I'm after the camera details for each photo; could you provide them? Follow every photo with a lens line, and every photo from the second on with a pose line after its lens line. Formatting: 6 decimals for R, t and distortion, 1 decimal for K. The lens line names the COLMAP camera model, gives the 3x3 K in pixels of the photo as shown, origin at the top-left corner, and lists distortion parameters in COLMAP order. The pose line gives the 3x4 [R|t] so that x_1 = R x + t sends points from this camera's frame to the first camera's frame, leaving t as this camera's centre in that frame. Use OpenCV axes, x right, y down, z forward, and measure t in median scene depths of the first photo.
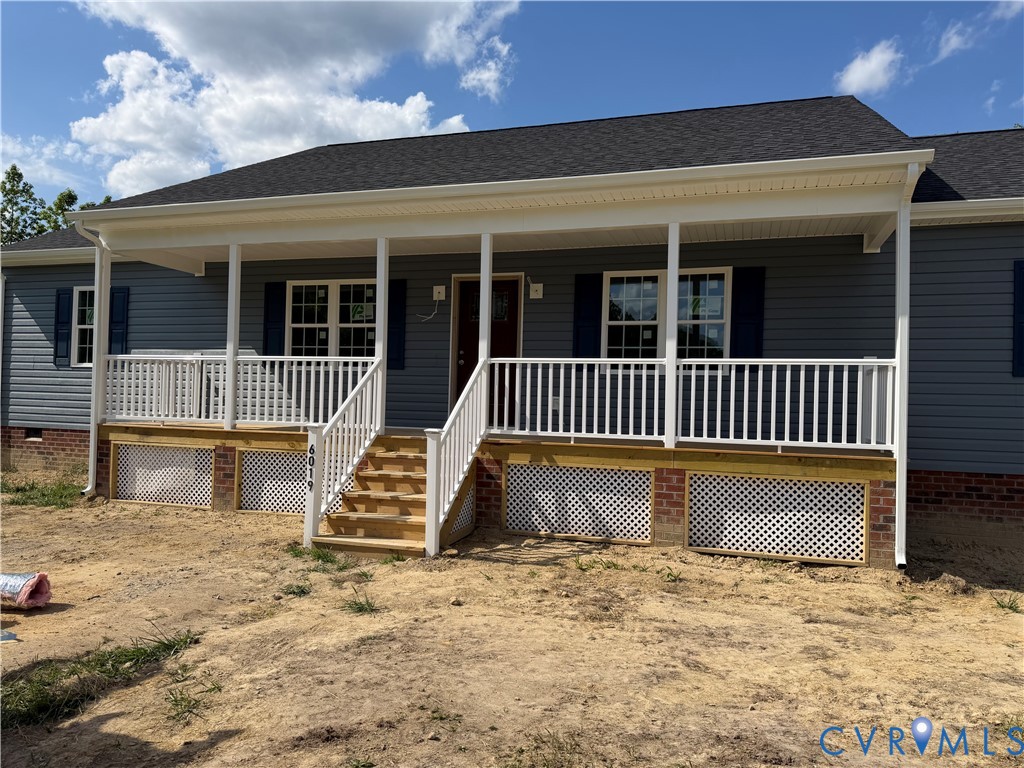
lens RADIAL K [[707.4, 0, 555.6], [0, 707.4, 383.7], [0, 0, 1]] dist [0.091455, -0.002114]
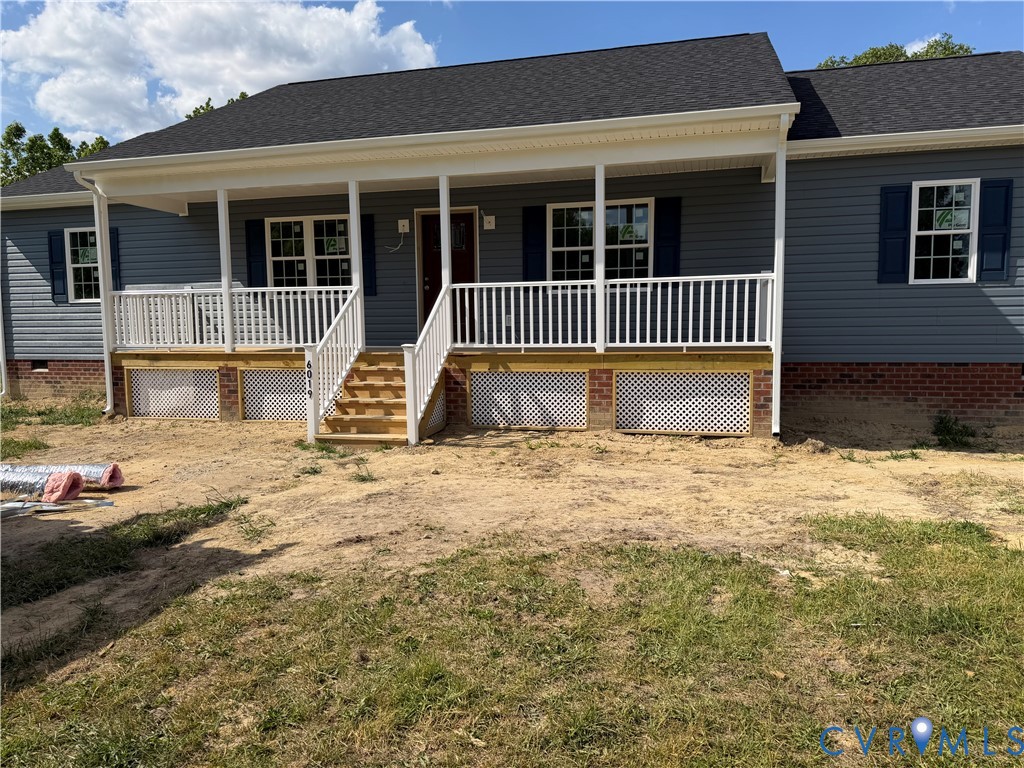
lens RADIAL K [[762.3, 0, 531.8], [0, 762.3, 383.6], [0, 0, 1]] dist [0.161045, -0.281362]
pose [[0.999332, -0.036229, 0.004832, 0.030784], [0.035528, 0.993897, 0.104434, 0.000687], [-0.008586, -0.104192, 0.994520, -0.312127]]
